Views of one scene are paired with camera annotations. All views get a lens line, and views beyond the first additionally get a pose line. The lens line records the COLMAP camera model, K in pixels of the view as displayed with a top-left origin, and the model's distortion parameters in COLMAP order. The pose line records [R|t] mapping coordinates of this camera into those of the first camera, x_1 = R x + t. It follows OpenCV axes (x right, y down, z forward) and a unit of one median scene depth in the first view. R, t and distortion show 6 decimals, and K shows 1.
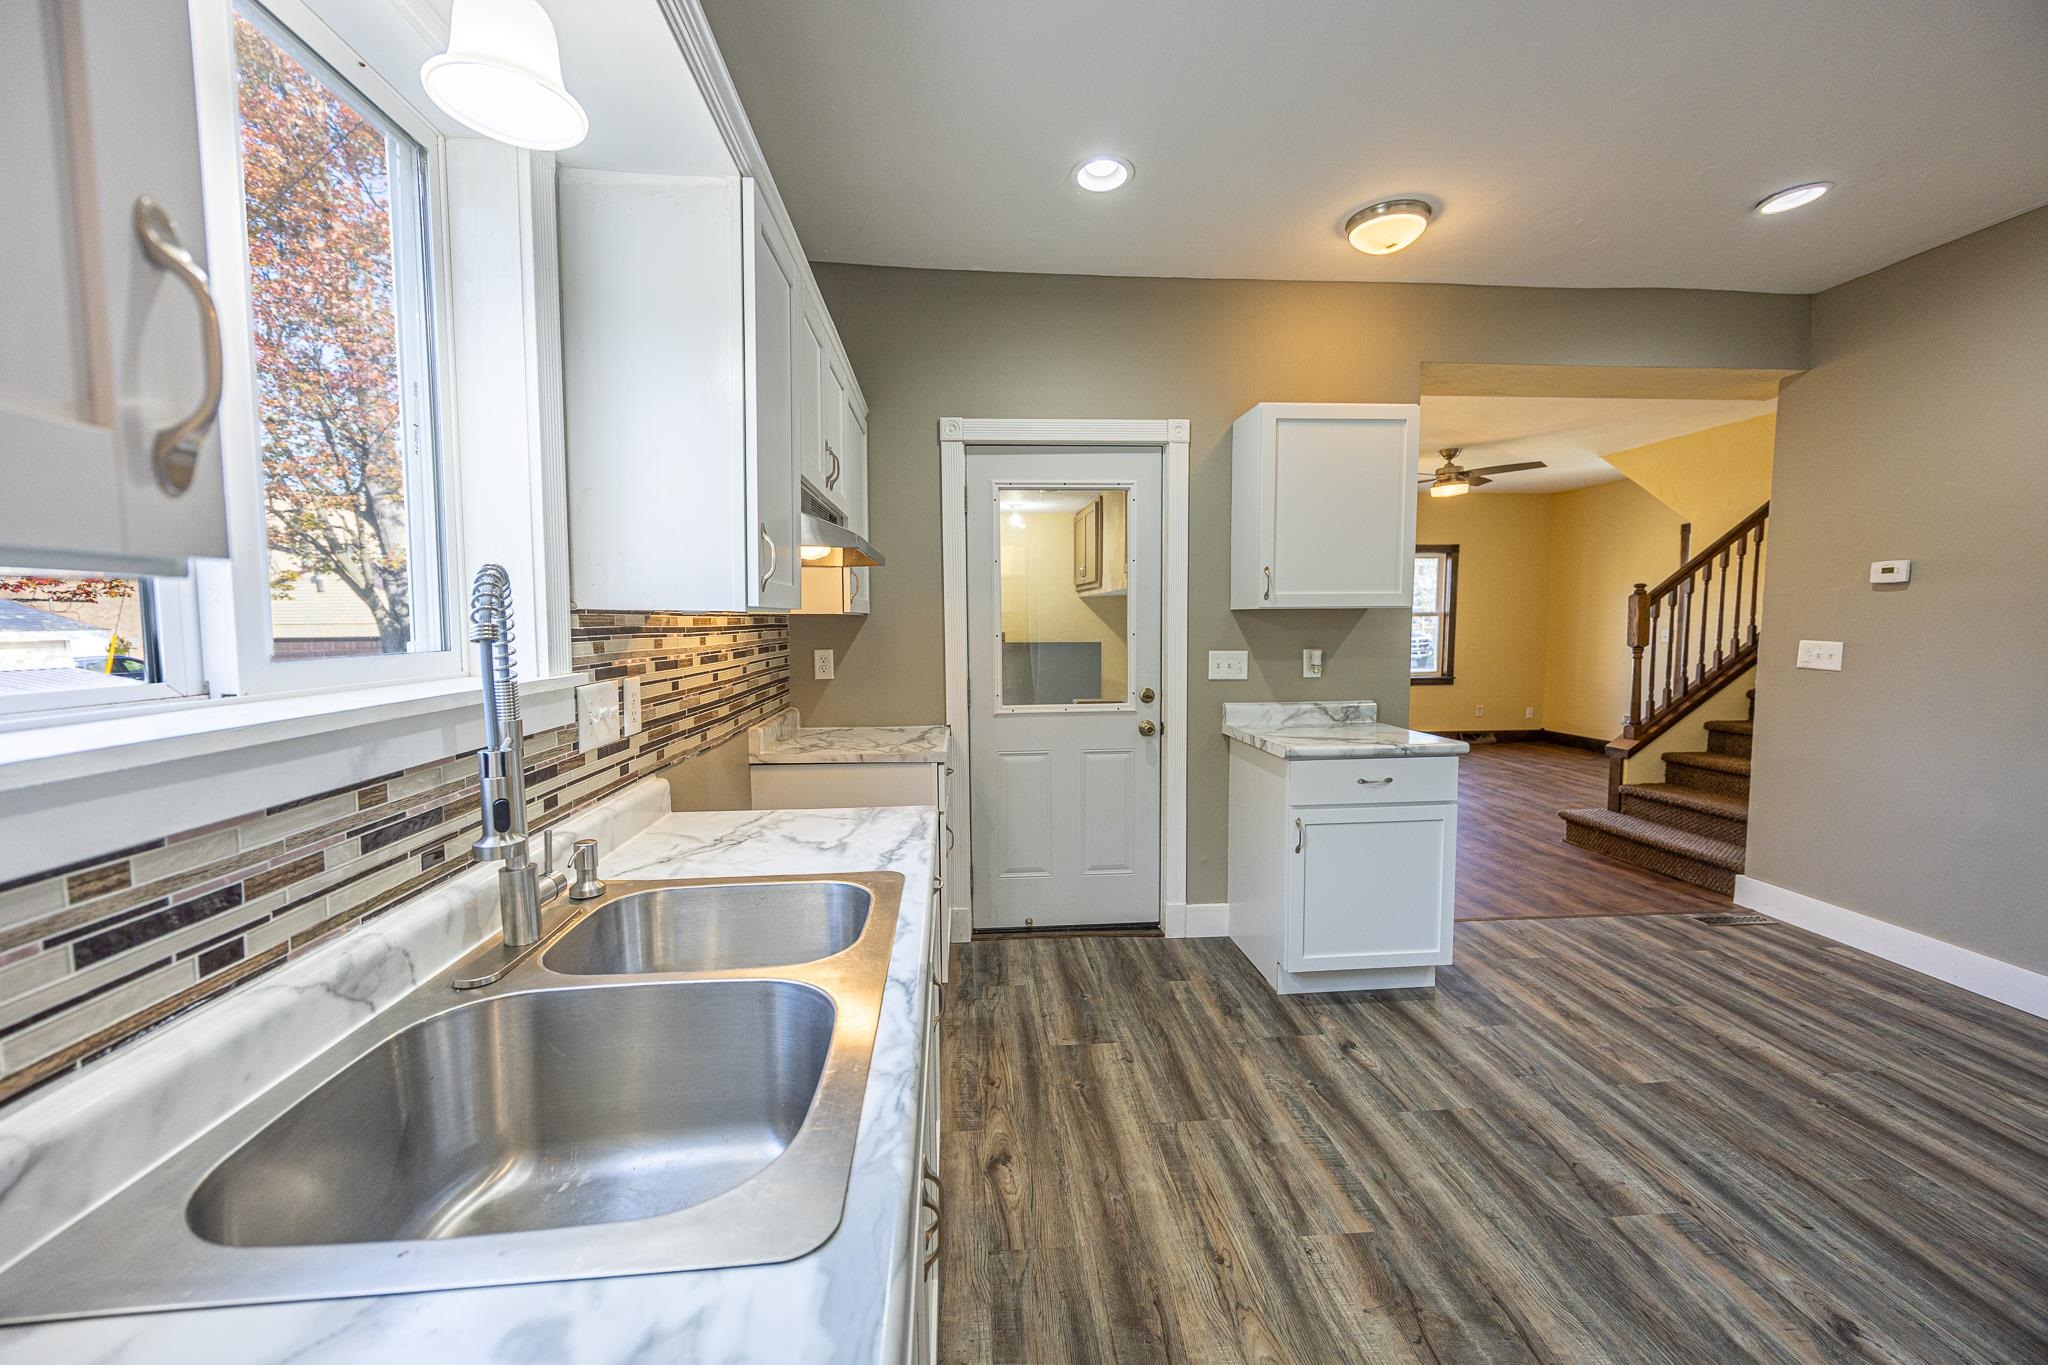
lens RADIAL K [[791.1, 0, 1022.2], [0, 791.1, 677.1], [0, 0, 1]] dist [0.001113, 0.000127]
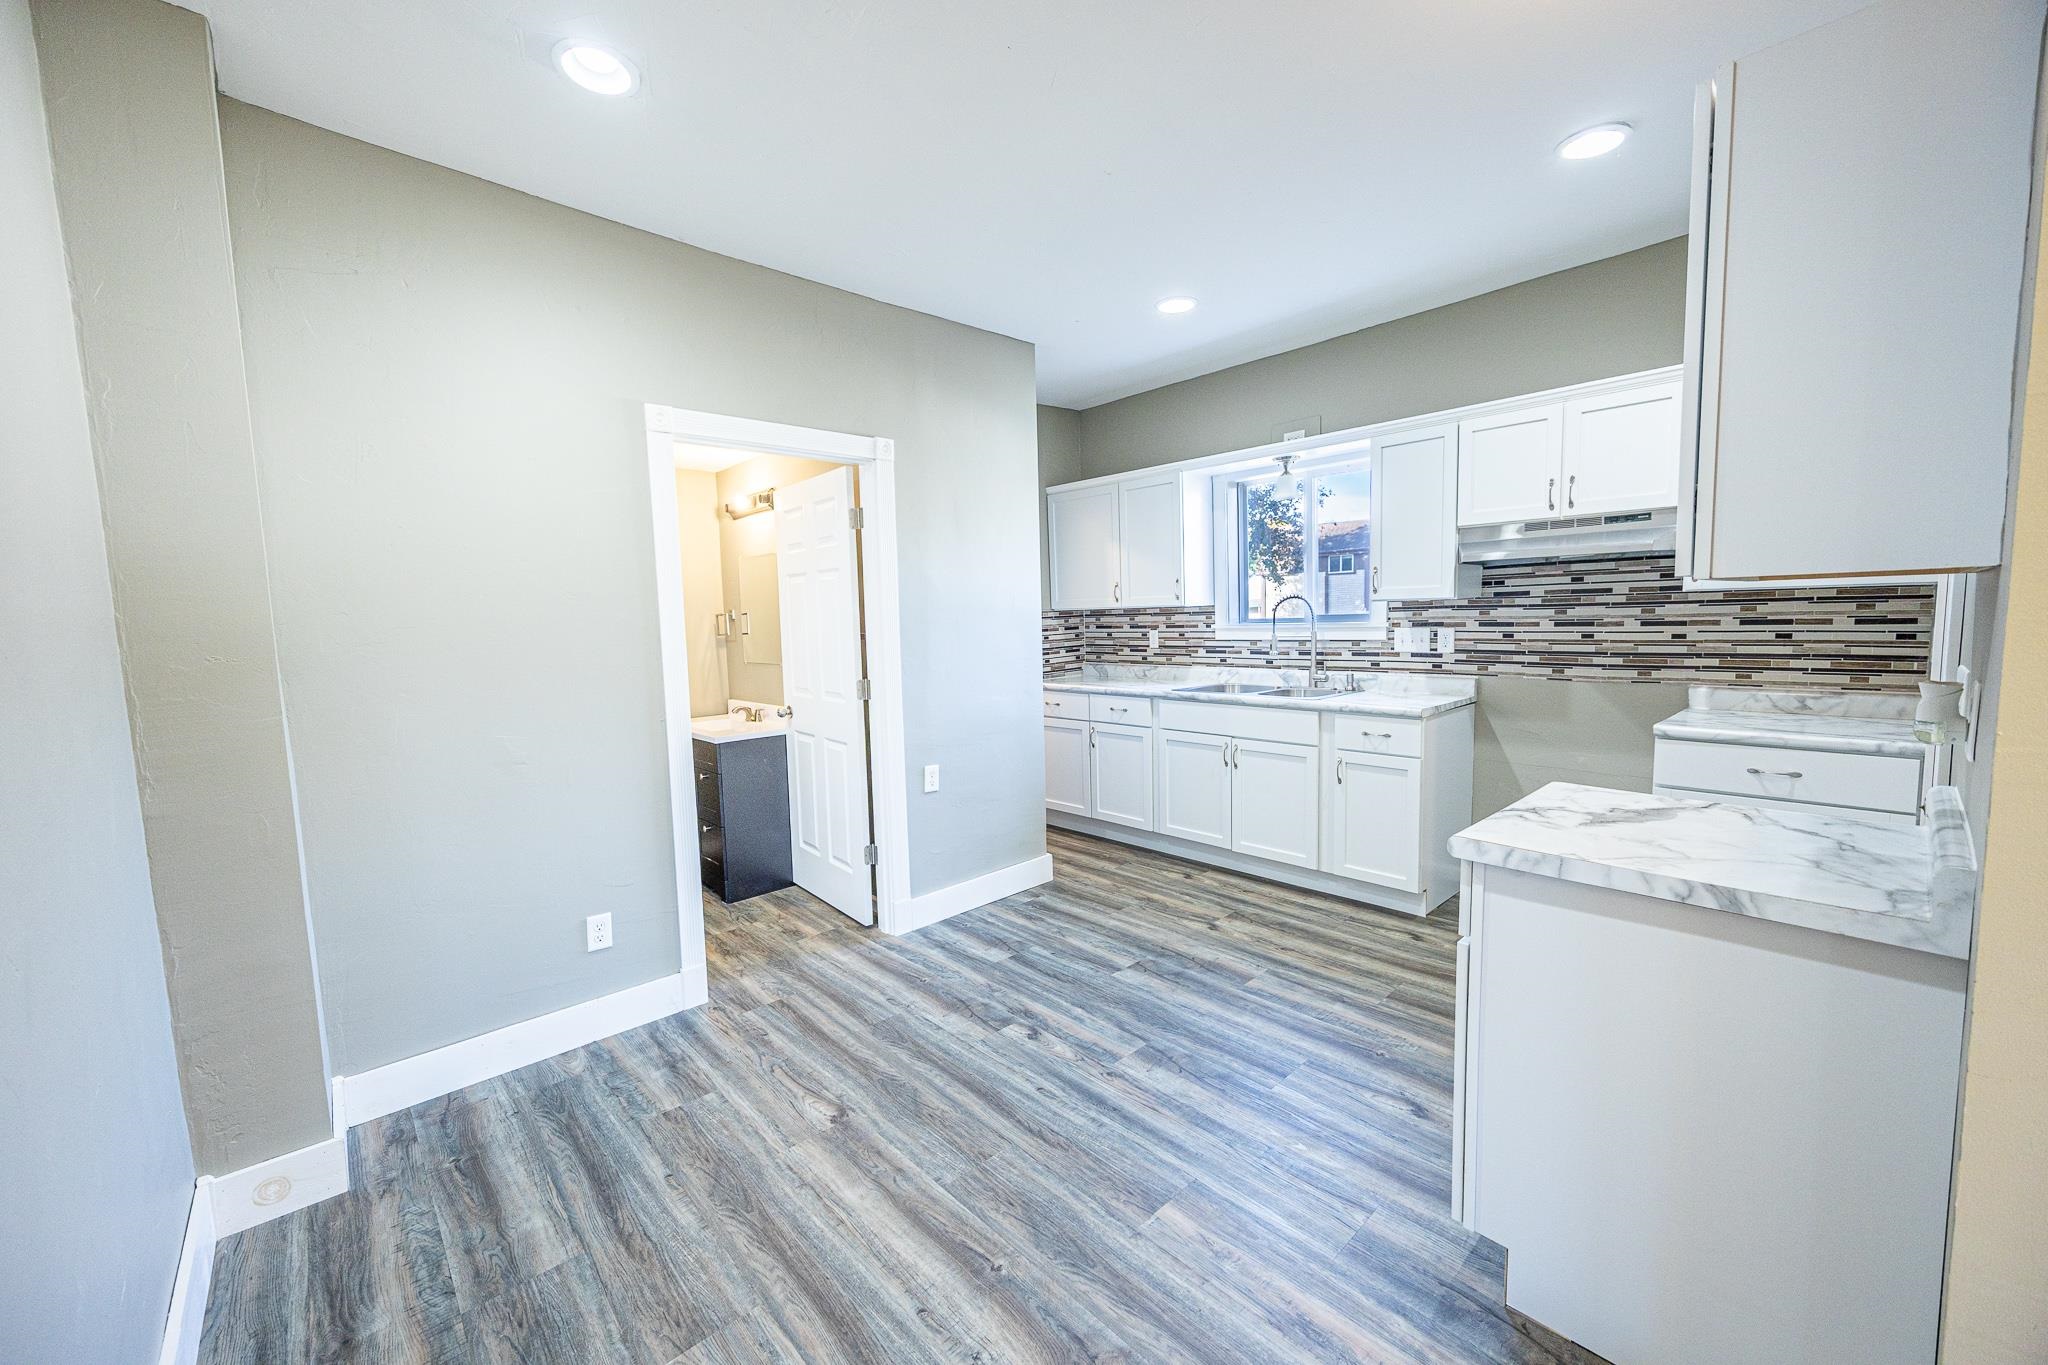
lens RADIAL K [[791.1, 0, 1021.2], [0, 791.1, 683.0], [0, 0, 1]] dist [0.001113, 0.000127]
pose [[-0.789926, 0.086565, -0.607062, 1.741923], [-0.009291, 0.988182, 0.153001, -0.166493], [0.613132, 0.126500, -0.779786, 1.905192]]
